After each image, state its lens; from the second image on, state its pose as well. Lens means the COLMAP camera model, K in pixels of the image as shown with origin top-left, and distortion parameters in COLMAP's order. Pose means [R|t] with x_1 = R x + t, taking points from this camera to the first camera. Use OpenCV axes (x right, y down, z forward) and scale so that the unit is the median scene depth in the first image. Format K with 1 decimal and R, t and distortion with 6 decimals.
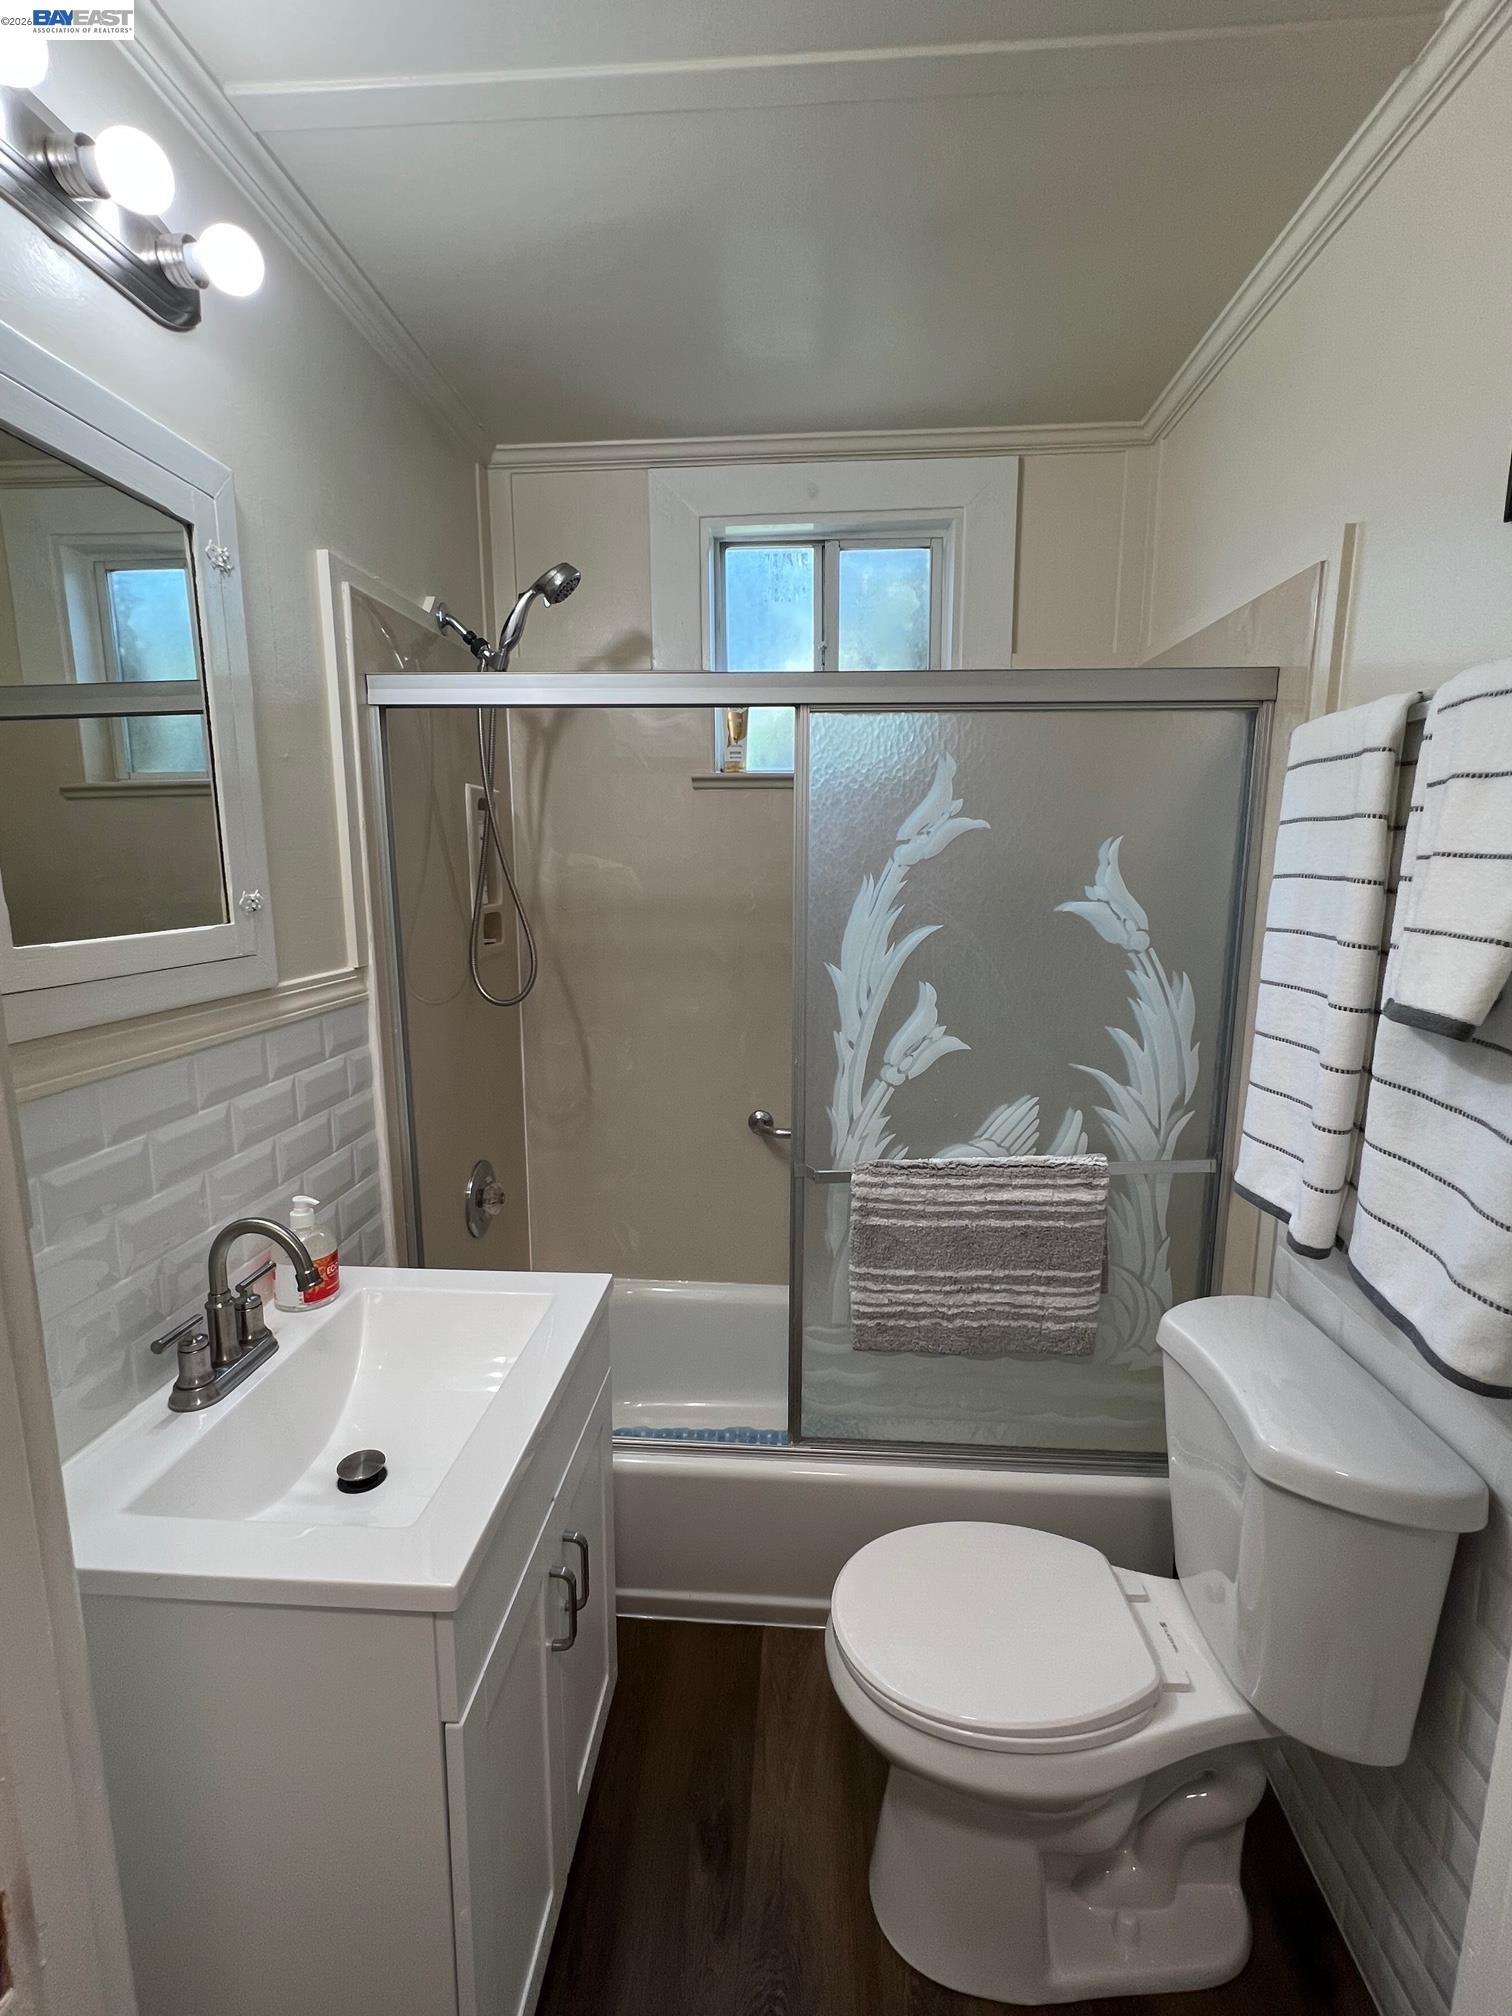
lens RADIAL K [[918.6, 0, 759.2], [0, 918.6, 999.9], [0, 0, 1]] dist [-0.003578, 0.001231]
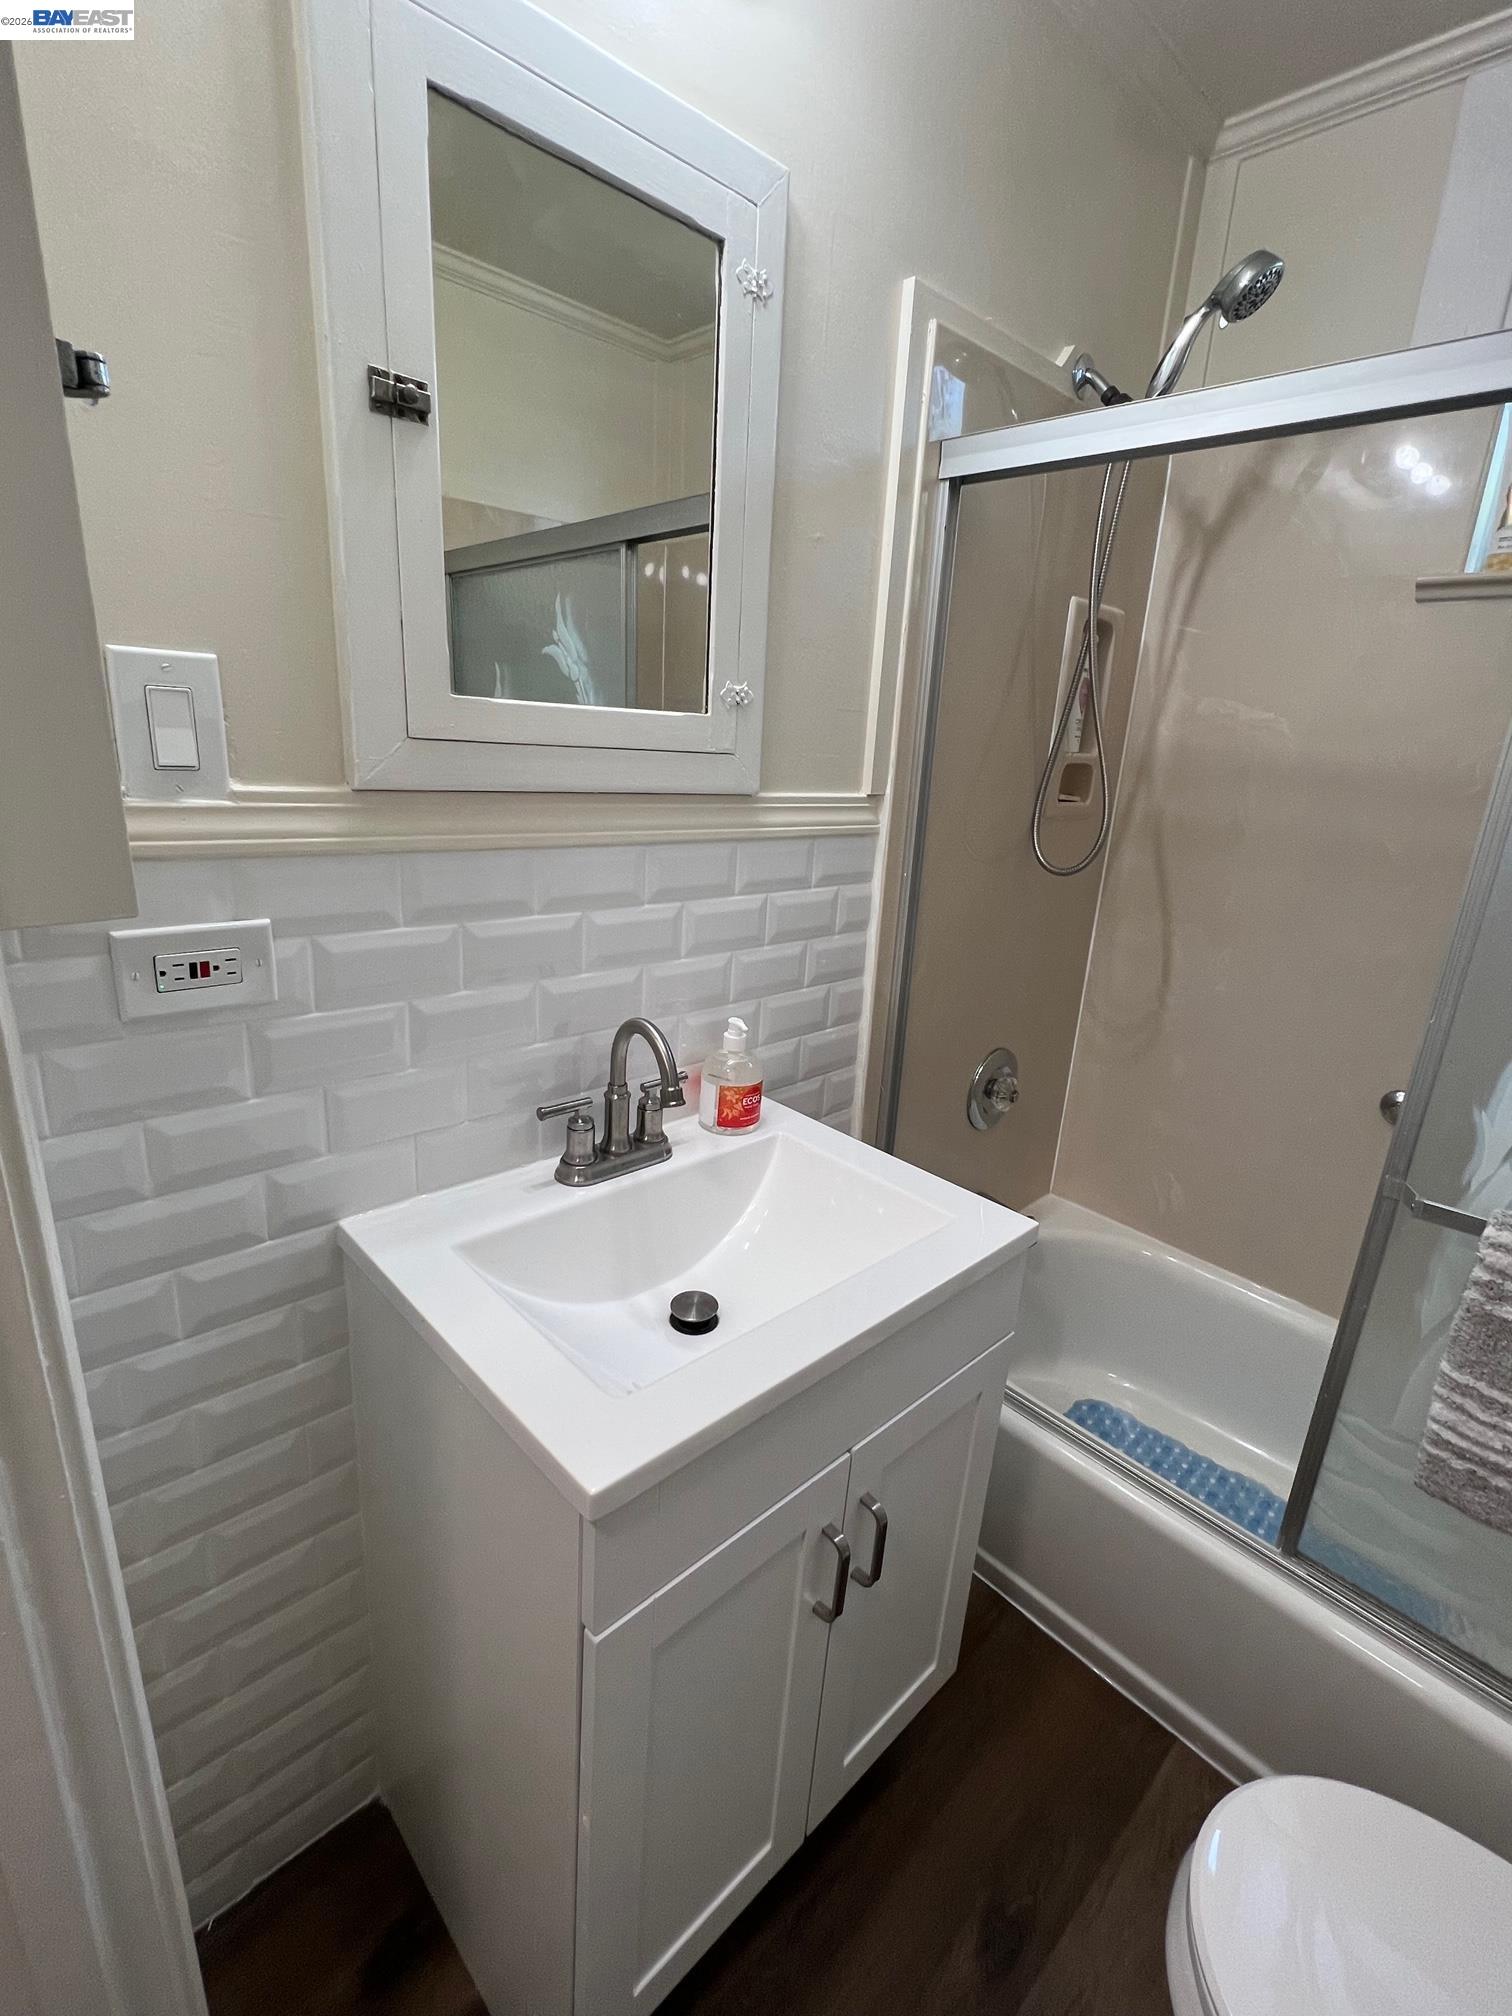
lens RADIAL K [[918.6, 0, 759.2], [0, 918.6, 999.9], [0, 0, 1]] dist [-0.003578, 0.001231]
pose [[0.735778, 0.235900, -0.634809, 0.097174], [-0.164161, 0.971541, 0.170761, 0.023919], [0.657025, -0.021431, 0.753564, 0.246321]]
